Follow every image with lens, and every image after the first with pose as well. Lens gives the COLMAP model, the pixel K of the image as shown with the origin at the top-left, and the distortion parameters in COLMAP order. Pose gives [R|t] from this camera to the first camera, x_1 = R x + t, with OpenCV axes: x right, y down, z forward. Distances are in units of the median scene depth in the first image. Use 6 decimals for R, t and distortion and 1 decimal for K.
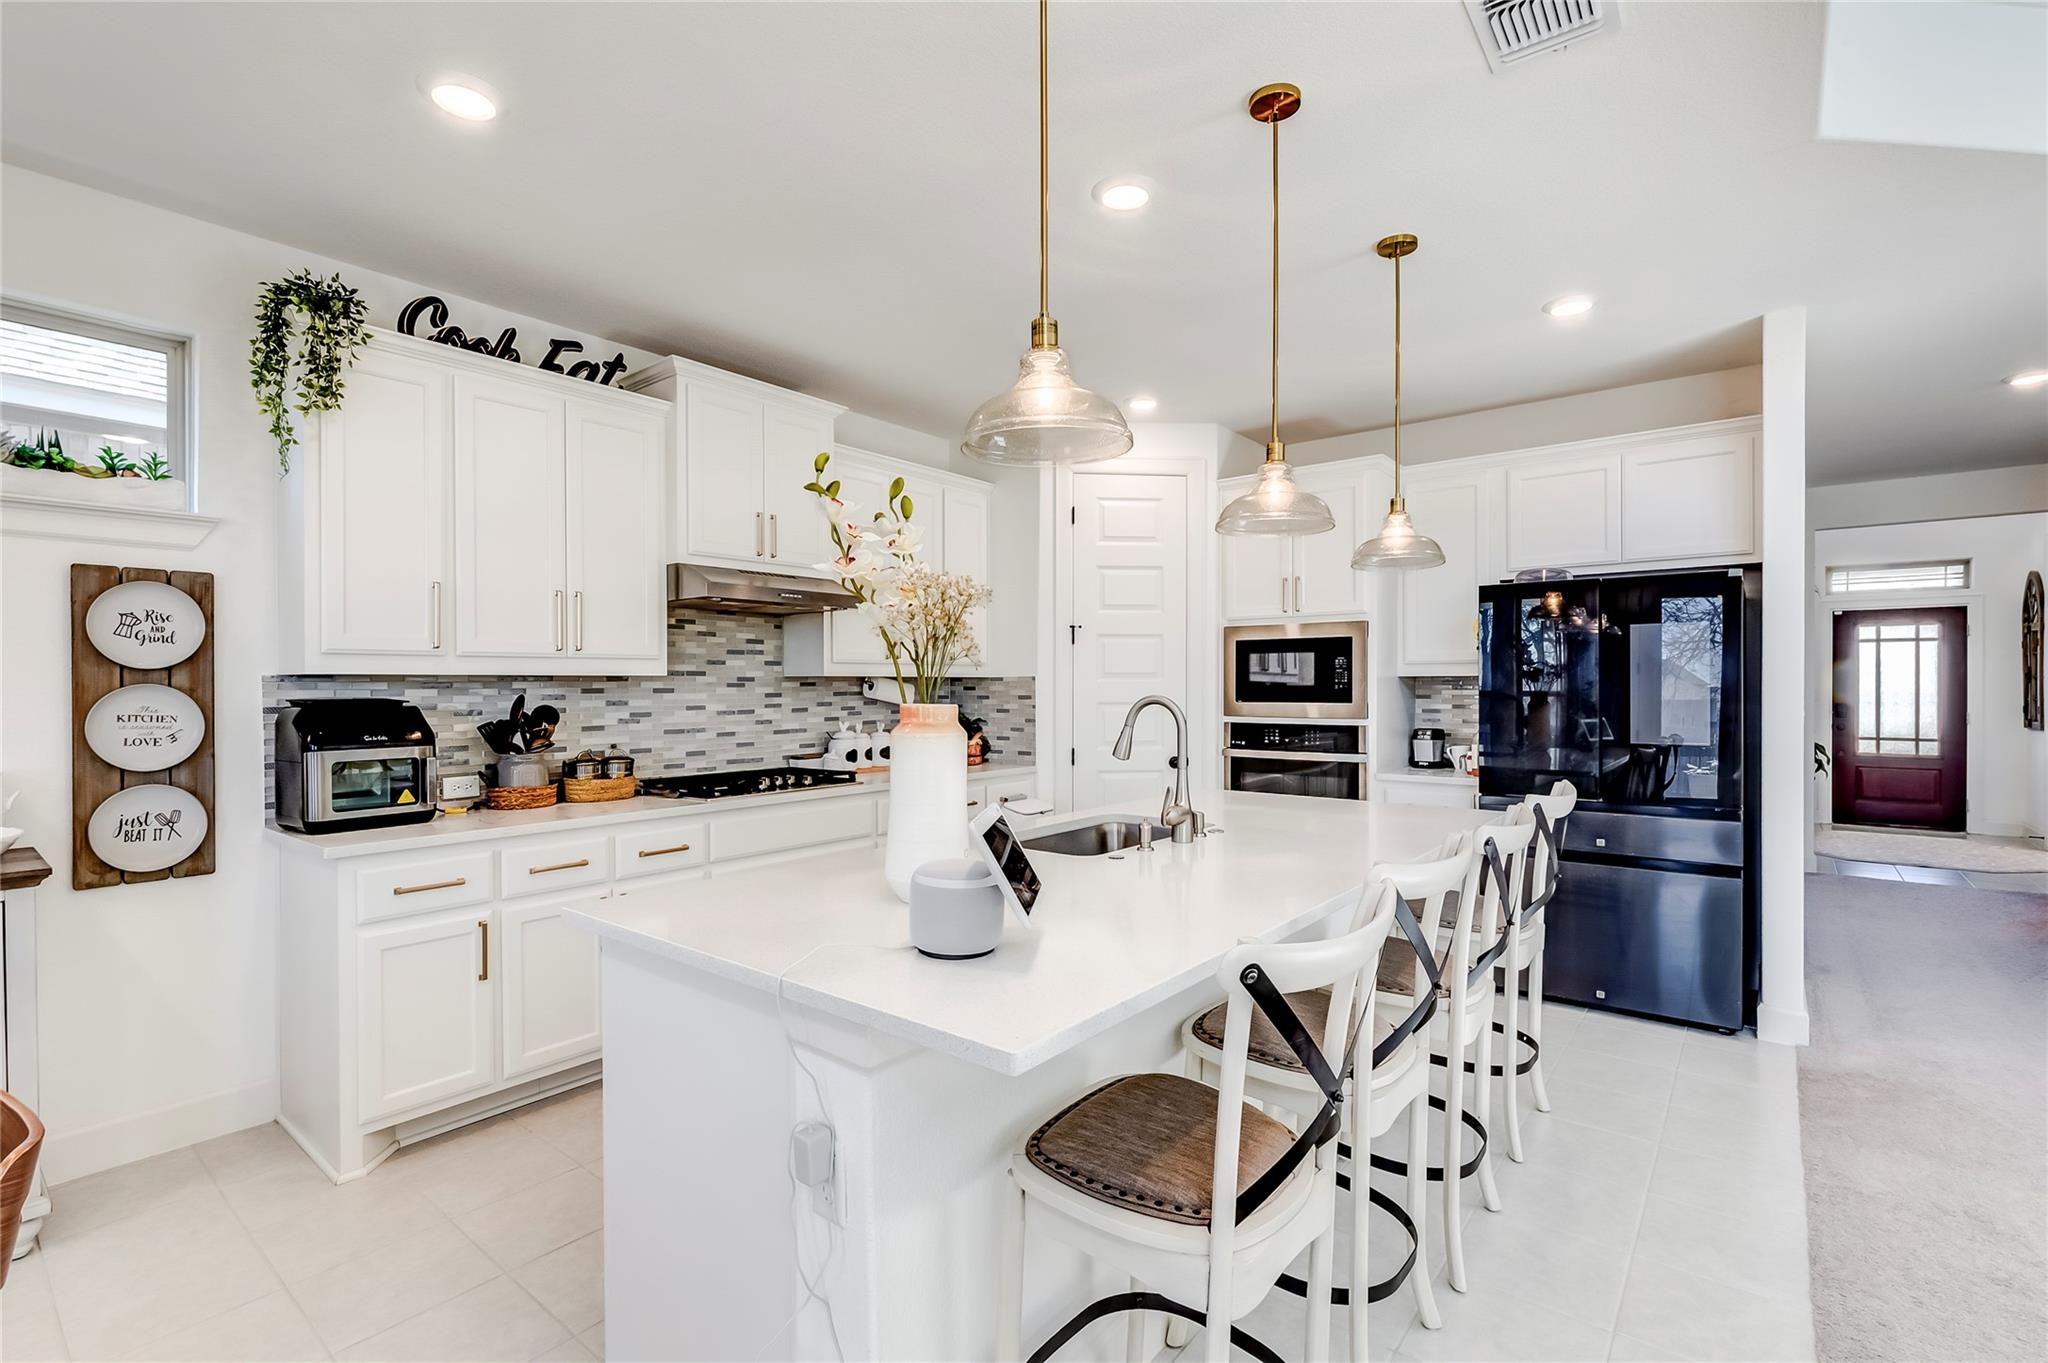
lens RADIAL K [[929.5, 0, 1027.6], [0, 929.5, 687.0], [0, 0, 1]] dist [0.002444, -0.001344]
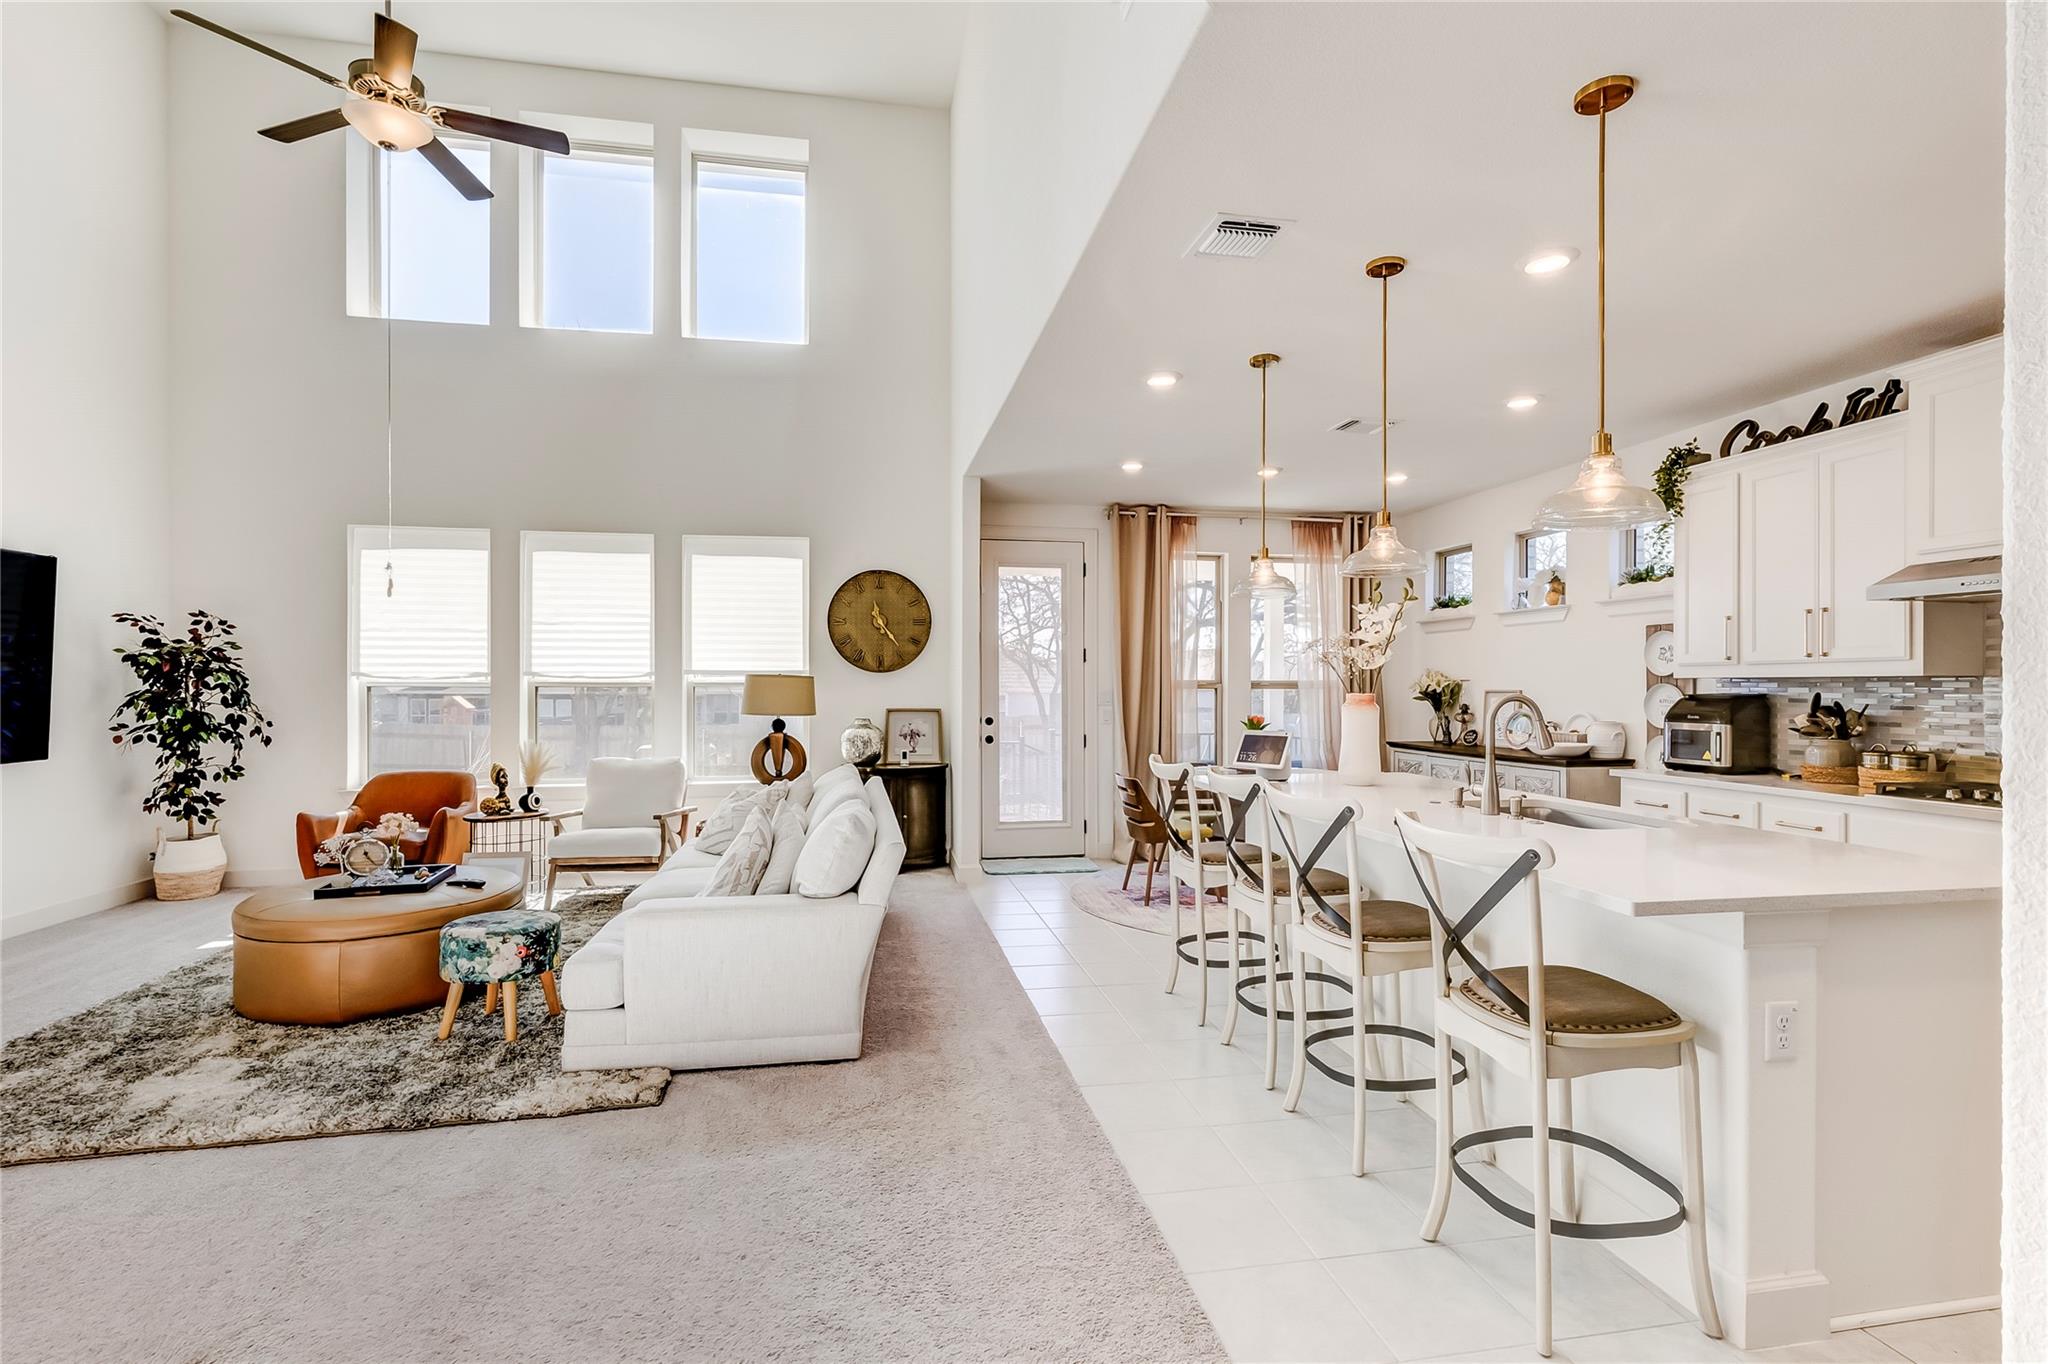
lens RADIAL K [[929.5, 0, 1020.8], [0, 929.5, 685.0], [0, 0, 1]] dist [0.002444, -0.001344]
pose [[-0.658218, 0.001884, -0.752825, 1.037920], [-0.002708, 0.999984, 0.004870, -0.004351], [0.752823, 0.005244, -0.658202, 0.936678]]
